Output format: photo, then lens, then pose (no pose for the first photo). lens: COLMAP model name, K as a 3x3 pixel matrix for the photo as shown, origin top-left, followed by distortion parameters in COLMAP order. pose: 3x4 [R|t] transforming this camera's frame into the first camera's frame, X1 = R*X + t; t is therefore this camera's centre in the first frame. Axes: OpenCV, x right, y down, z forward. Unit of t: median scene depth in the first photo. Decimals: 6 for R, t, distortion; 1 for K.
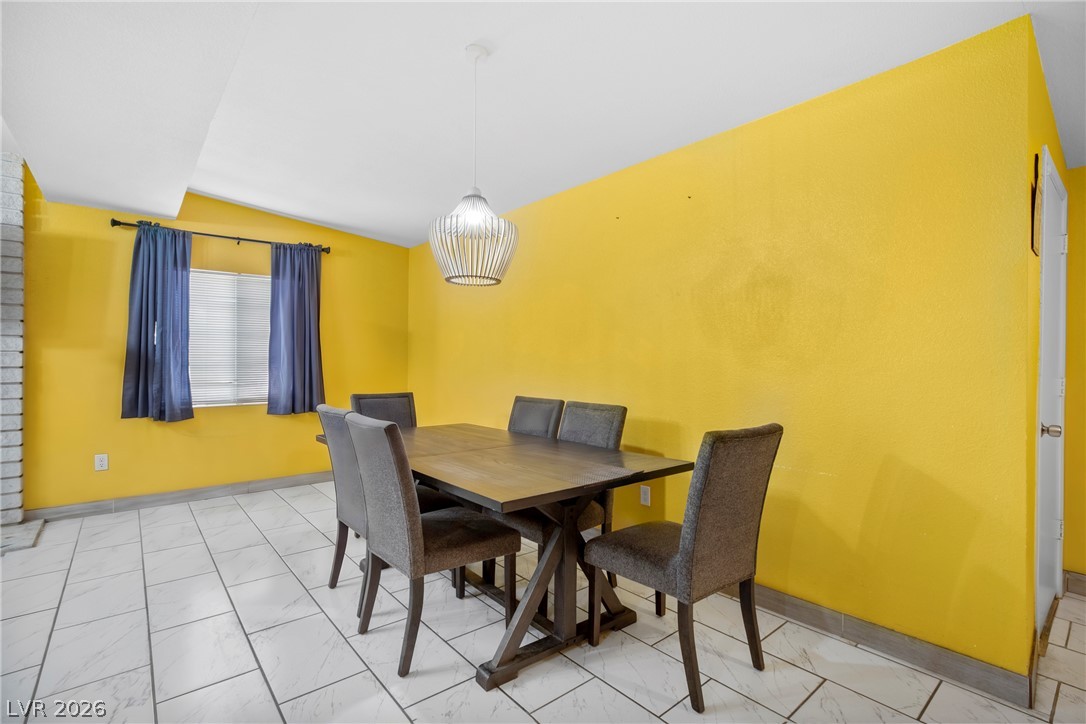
lens RADIAL K [[510.3, 0, 543.0], [0, 510.3, 362.0], [0, 0, 1]] dist [-0.045358, 0.018998]
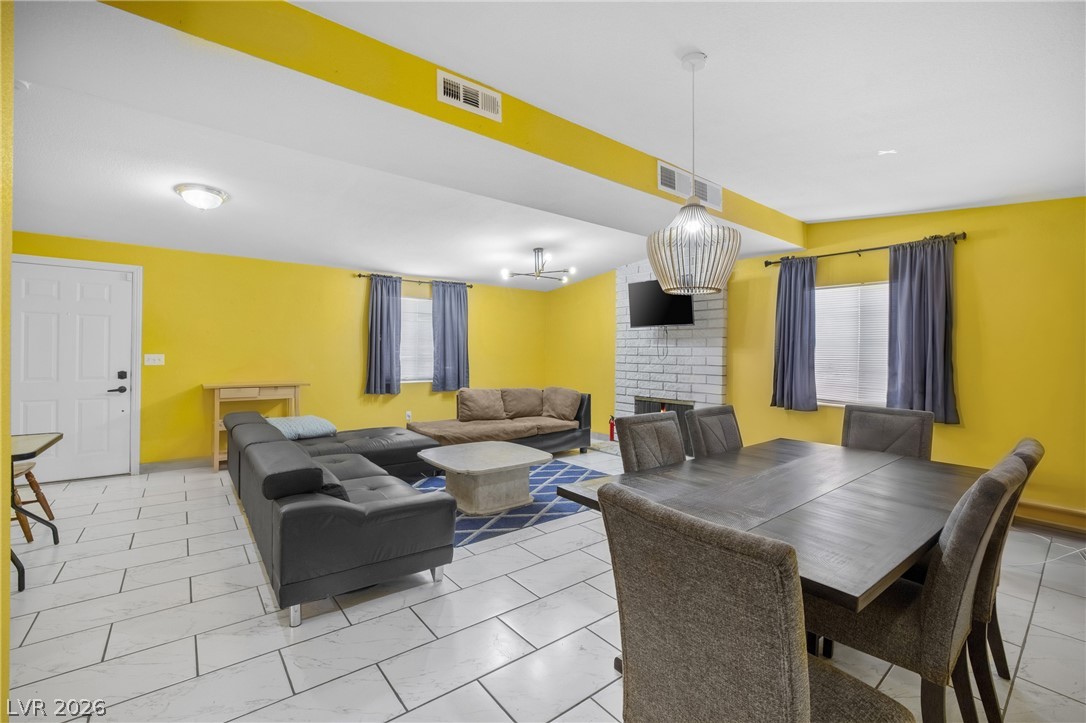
lens RADIAL K [[469.1, 0, 543.8], [0, 469.1, 353.3], [0, 0, 1]] dist [-0.025386, 0.000092]
pose [[-0.022436, 0.000285, -0.999748, 0.420324], [-0.016715, 0.999860, 0.000660, -0.019013], [0.999609, 0.016726, -0.022428, 0.385676]]
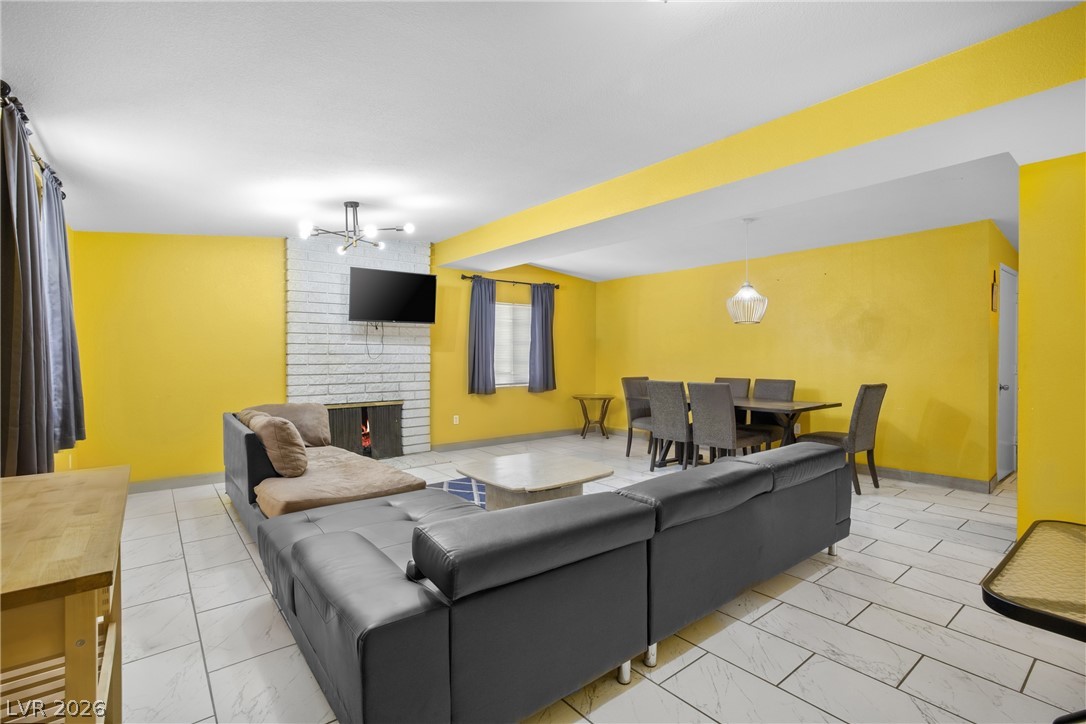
lens RADIAL K [[510.3, 0, 543.0], [0, 510.3, 362.0], [0, 0, 1]] dist [-0.045358, 0.018998]
pose [[0.999656, -0.004757, -0.025796, -0.514541], [0.004896, 0.999974, 0.005356, -0.000054], [0.025770, -0.005480, 0.999653, -0.667886]]
